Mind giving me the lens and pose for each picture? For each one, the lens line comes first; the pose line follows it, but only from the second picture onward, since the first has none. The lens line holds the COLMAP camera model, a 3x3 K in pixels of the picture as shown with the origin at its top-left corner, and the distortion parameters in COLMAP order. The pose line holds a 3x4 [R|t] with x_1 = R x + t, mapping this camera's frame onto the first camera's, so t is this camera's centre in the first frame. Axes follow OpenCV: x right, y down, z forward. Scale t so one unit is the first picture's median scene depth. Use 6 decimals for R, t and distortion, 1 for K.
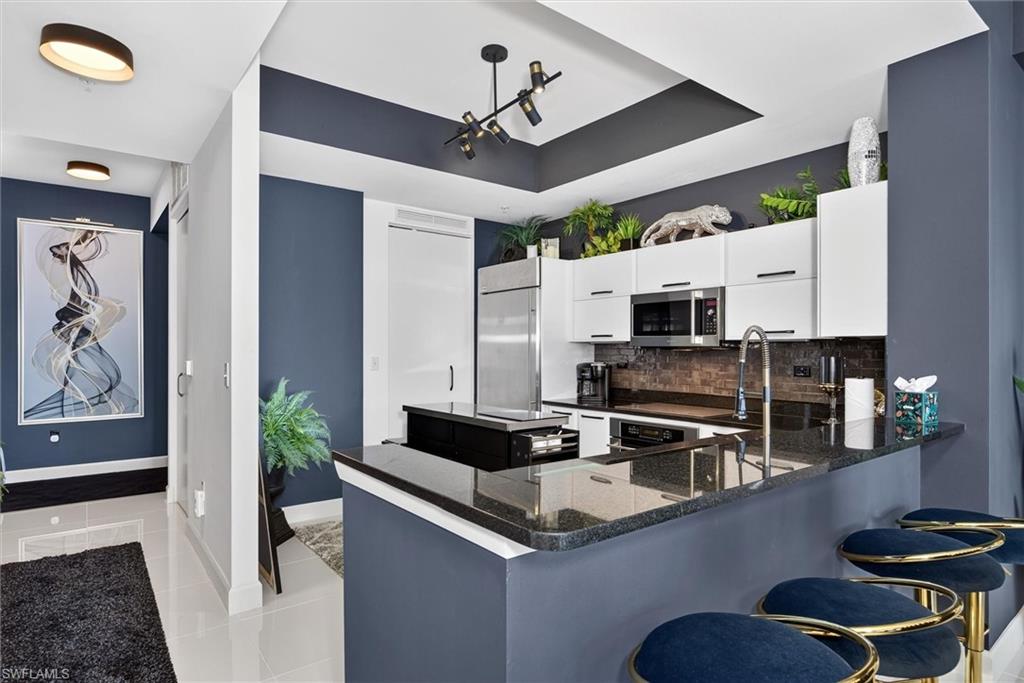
lens RADIAL K [[536.9, 0, 513.2], [0, 536.9, 344.3], [0, 0, 1]] dist [-0.016816, 0.000730]
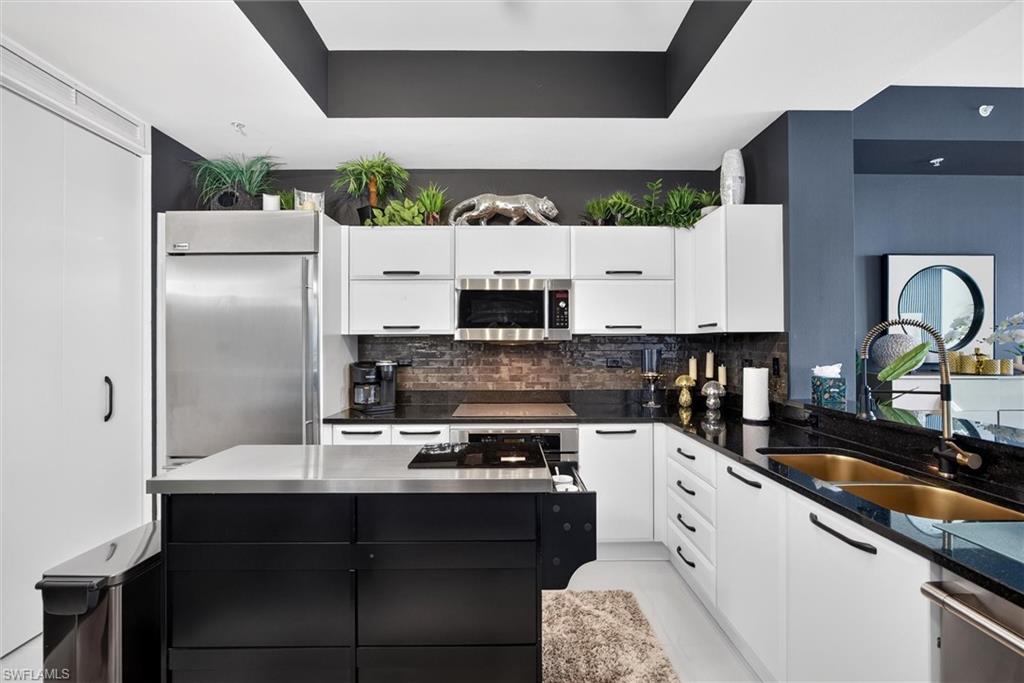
lens RADIAL K [[445.6, 0, 508.7], [0, 445.6, 341.4], [0, 0, 1]] dist [-0.023641, 0.009149]
pose [[0.614023, -0.002224, 0.789285, -0.275171], [-0.002810, 0.999984, 0.005003, 0.001303], [-0.789283, -0.005290, 0.614006, 0.503990]]
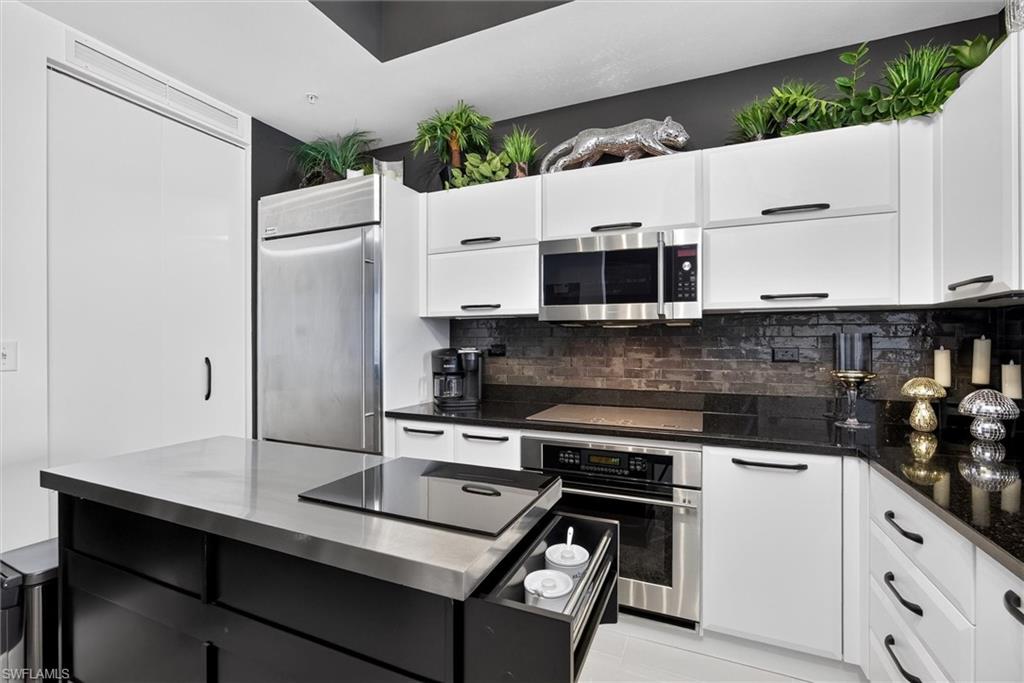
lens RADIAL K [[445.6, 0, 508.7], [0, 445.6, 341.4], [0, 0, 1]] dist [-0.023641, 0.009149]
pose [[0.884228, -0.002852, 0.467047, -0.063053], [-0.002096, 0.999947, 0.010075, 0.022217], [-0.467051, -0.009888, 0.884175, 0.538007]]
